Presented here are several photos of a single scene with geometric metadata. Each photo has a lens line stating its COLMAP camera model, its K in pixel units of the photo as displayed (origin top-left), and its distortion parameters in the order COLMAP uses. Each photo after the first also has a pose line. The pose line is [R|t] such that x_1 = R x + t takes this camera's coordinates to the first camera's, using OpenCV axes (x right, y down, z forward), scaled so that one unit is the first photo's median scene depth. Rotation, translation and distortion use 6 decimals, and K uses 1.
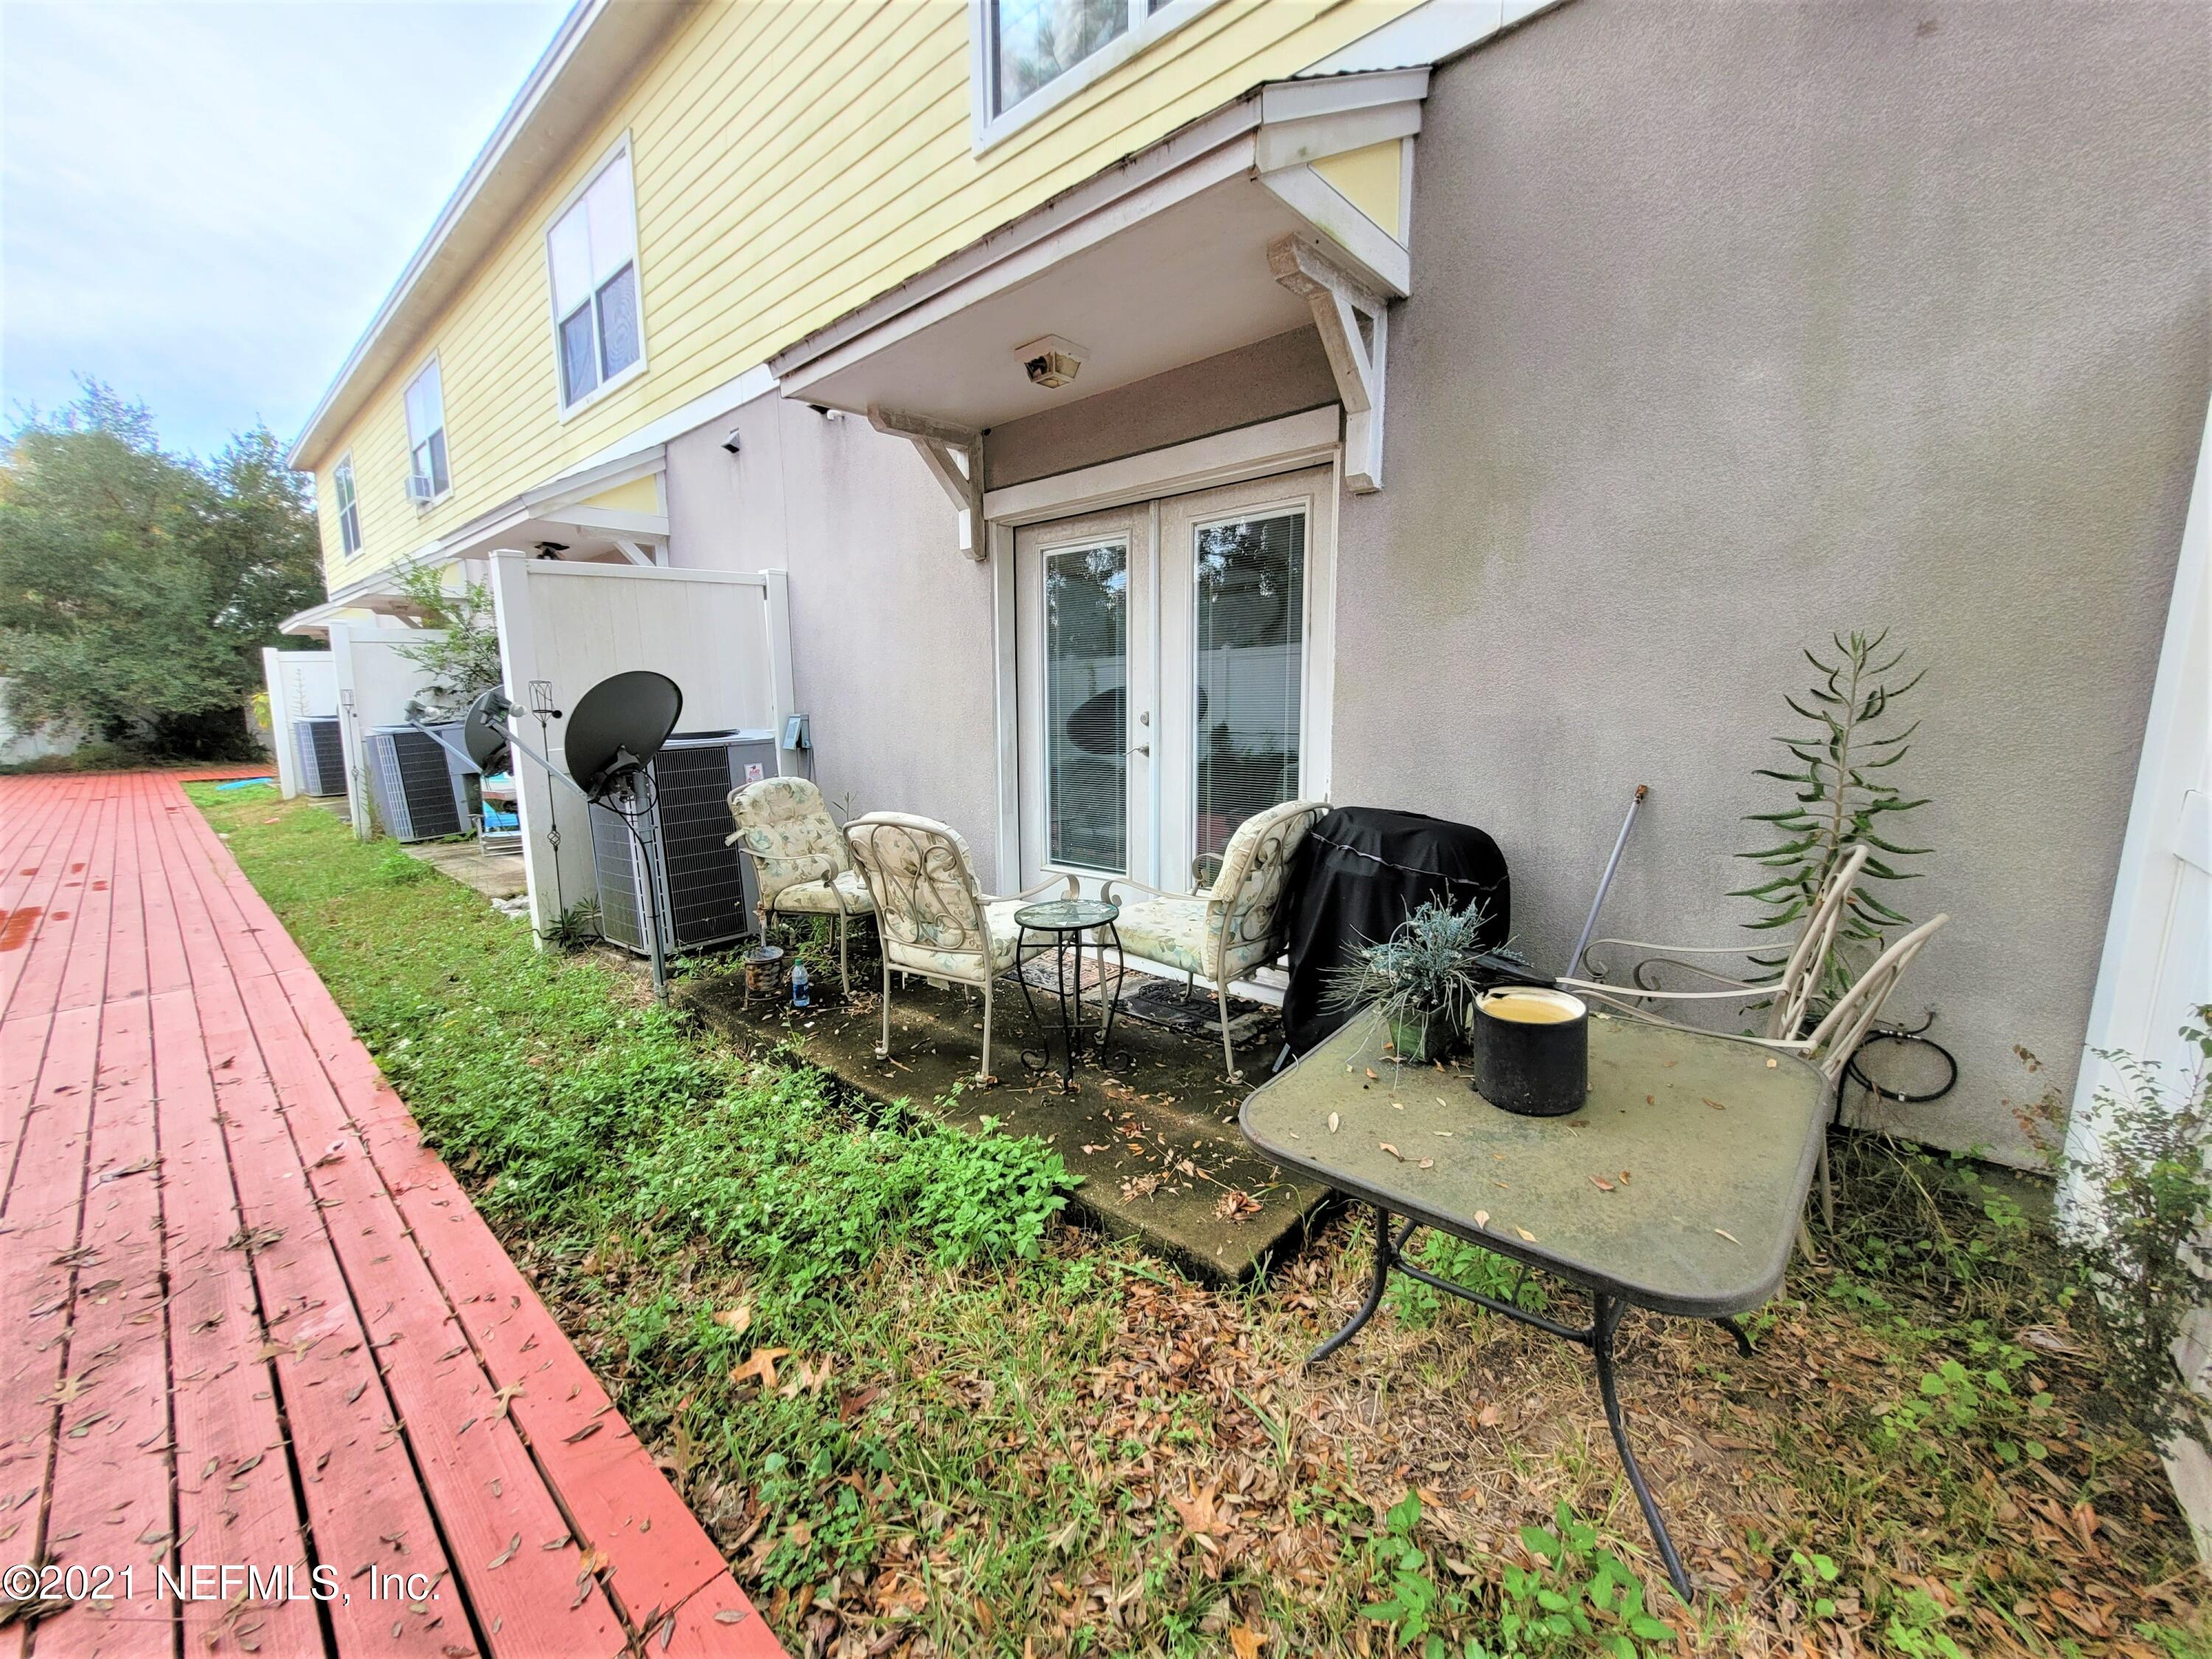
lens RADIAL K [[867.1, 0, 1104.0], [0, 867.1, 829.4], [0, 0, 1]] dist [-0.000356, -0.000516]
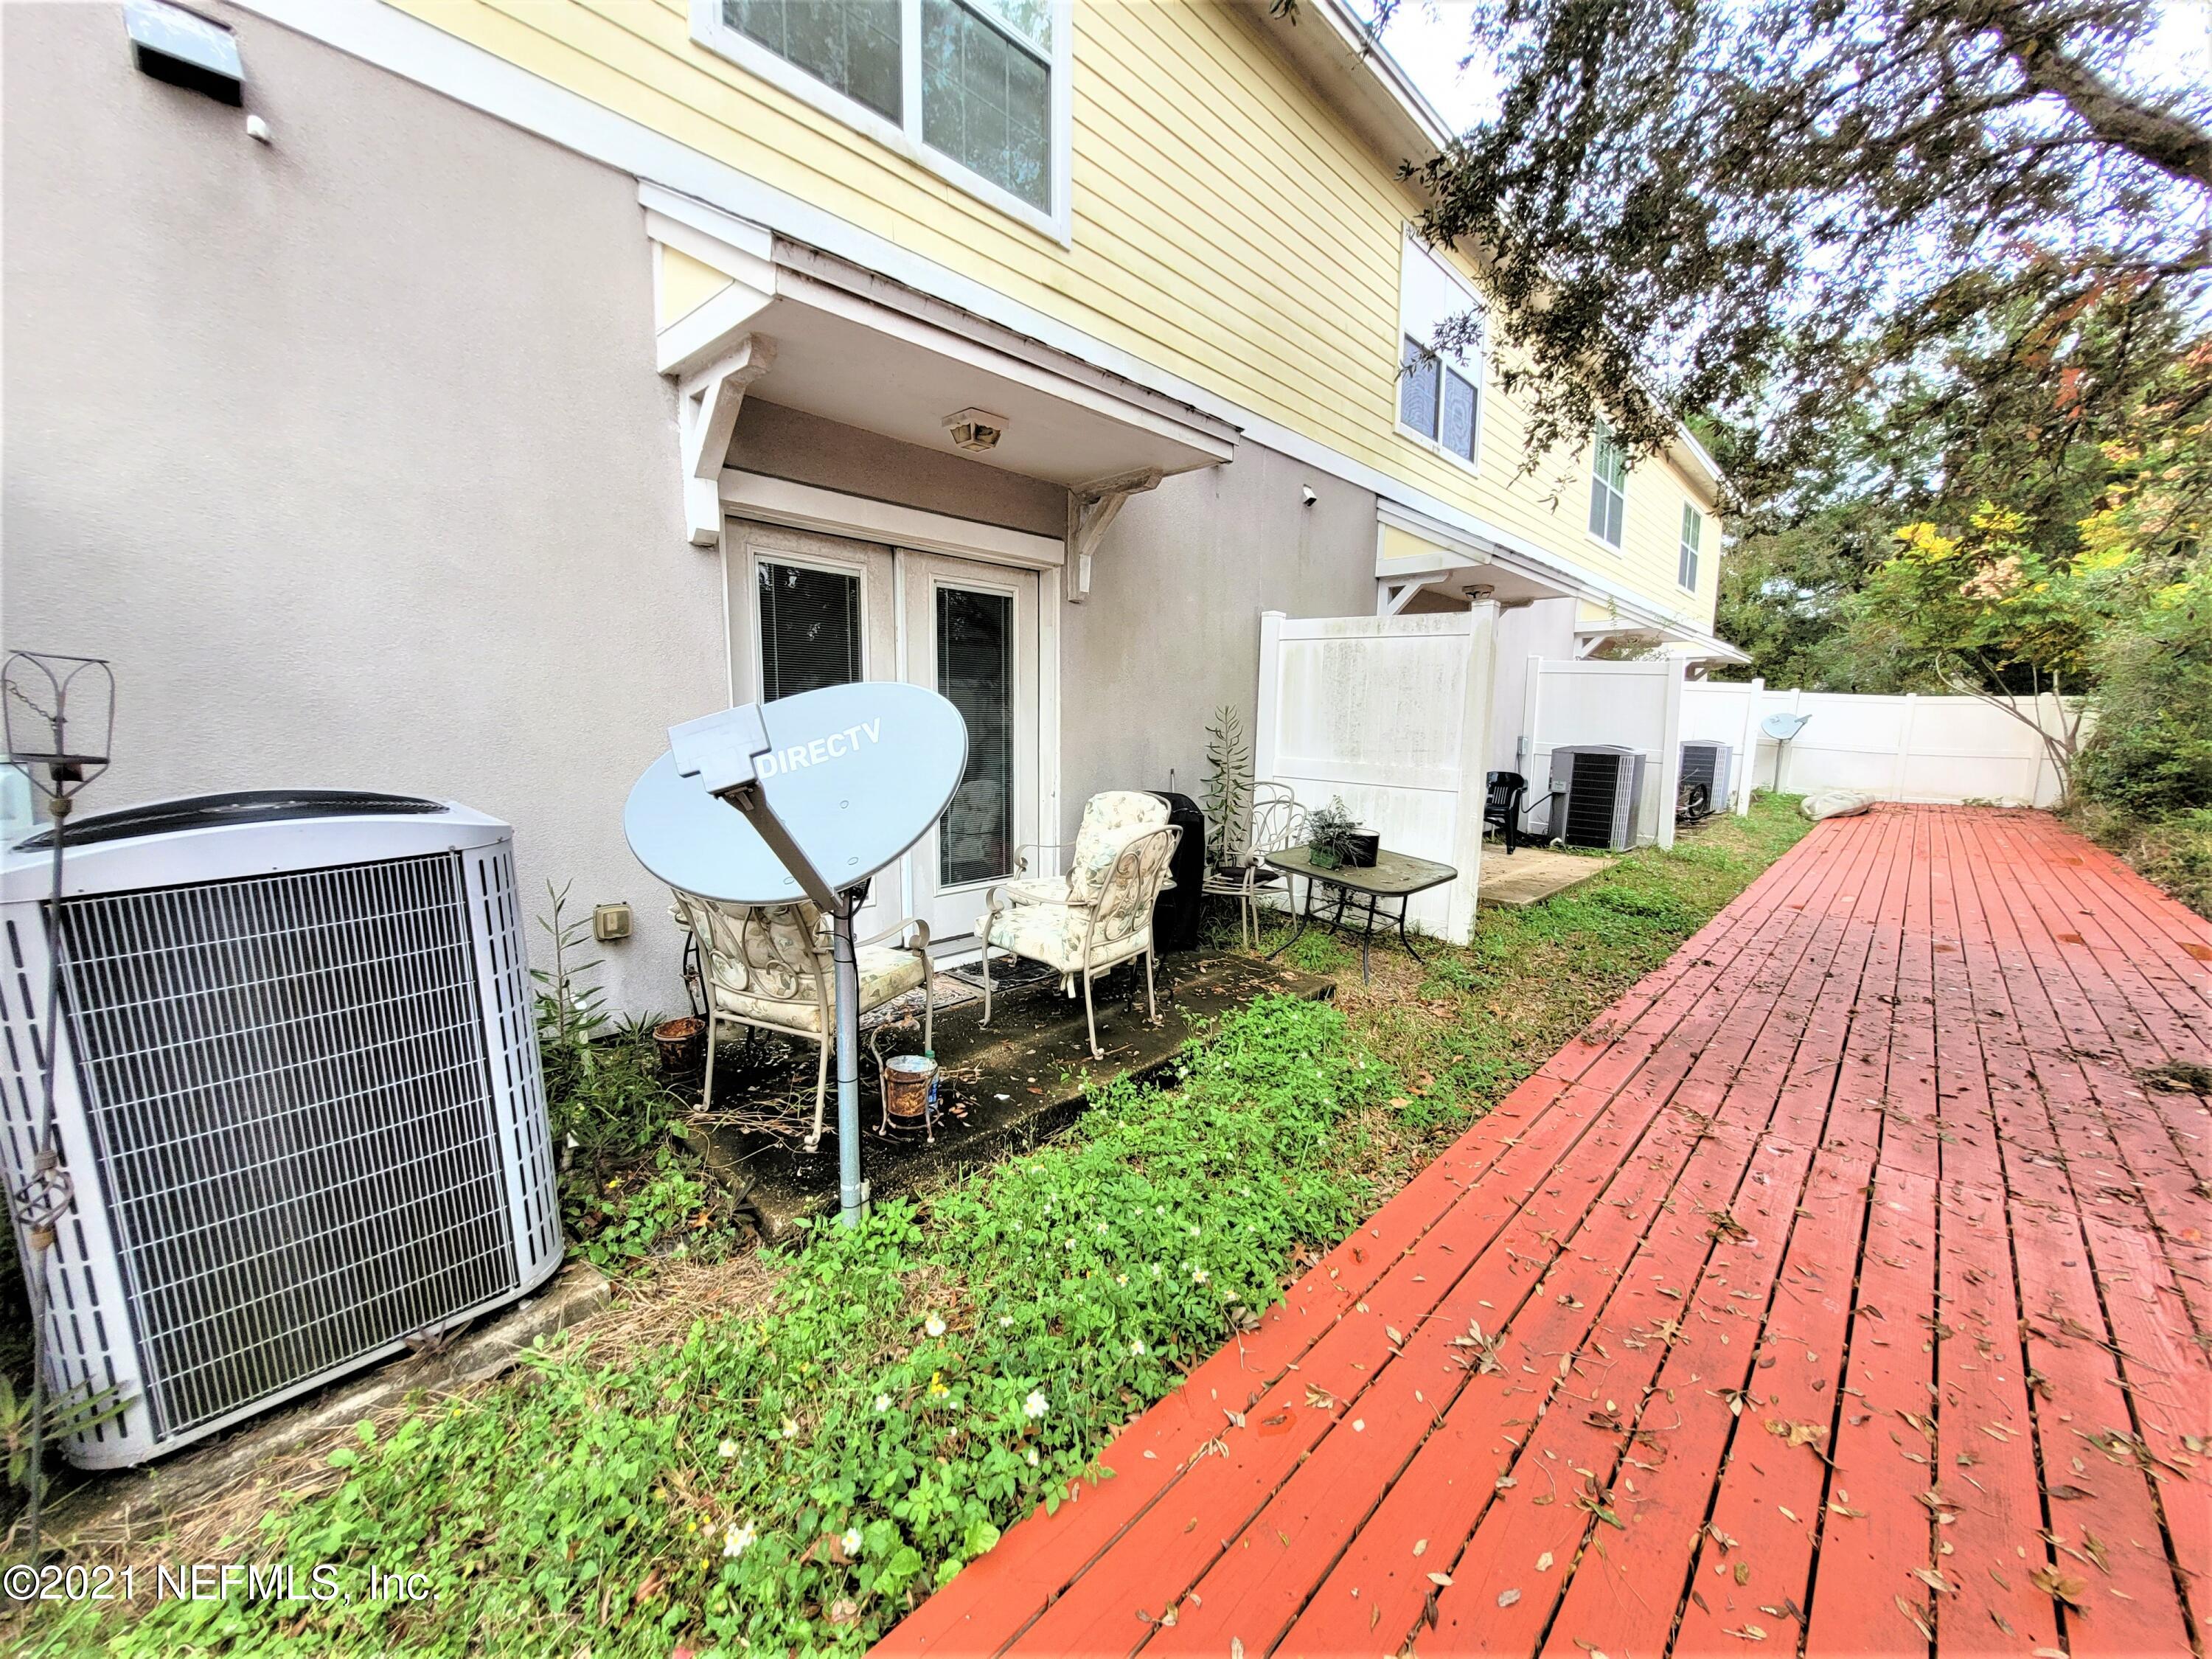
lens RADIAL K [[867.1, 0, 1105.5], [0, 867.1, 829.3], [0, 0, 1]] dist [-0.000356, -0.000516]
pose [[0.020209, -0.113085, 0.993380, -1.195502], [0.143218, 0.983663, 0.109065, -0.125550], [-0.989485, 0.140066, 0.036074, 0.843913]]
